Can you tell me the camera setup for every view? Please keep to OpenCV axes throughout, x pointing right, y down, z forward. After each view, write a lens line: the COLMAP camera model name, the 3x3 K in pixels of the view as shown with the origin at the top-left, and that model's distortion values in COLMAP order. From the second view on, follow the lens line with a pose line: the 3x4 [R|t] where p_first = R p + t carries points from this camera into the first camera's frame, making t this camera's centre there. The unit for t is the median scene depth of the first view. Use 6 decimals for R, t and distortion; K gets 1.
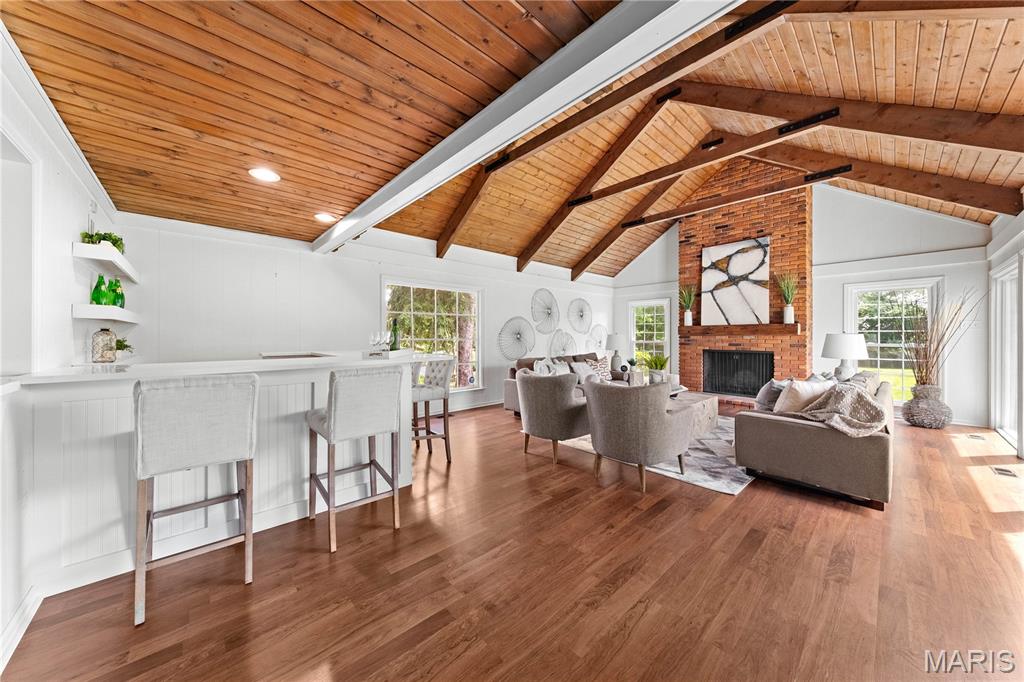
lens RADIAL K [[351.7, 0, 510.7], [0, 351.7, 335.2], [0, 0, 1]] dist [-0.000159, 0.000026]
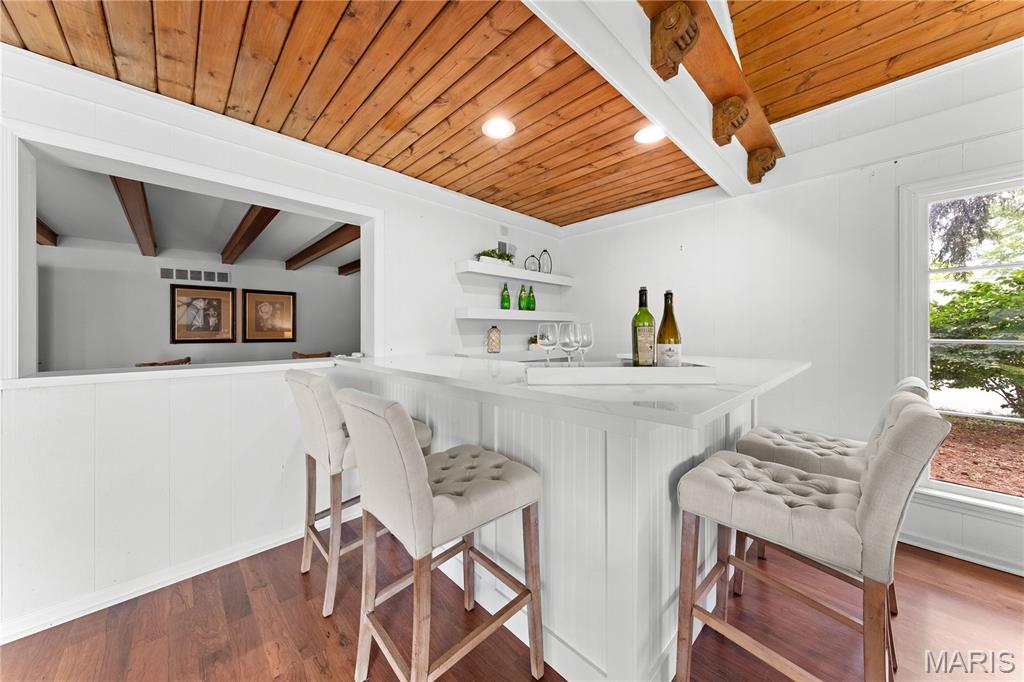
lens RADIAL K [[351.7, 0, 508.8], [0, 351.7, 340.6], [0, 0, 1]] dist [-0.000159, 0.000026]
pose [[0.019059, 0.023589, -0.999540, 0.102309], [0.005489, 0.999704, 0.023697, -0.001341], [0.999803, -0.005938, 0.018924, 1.081559]]
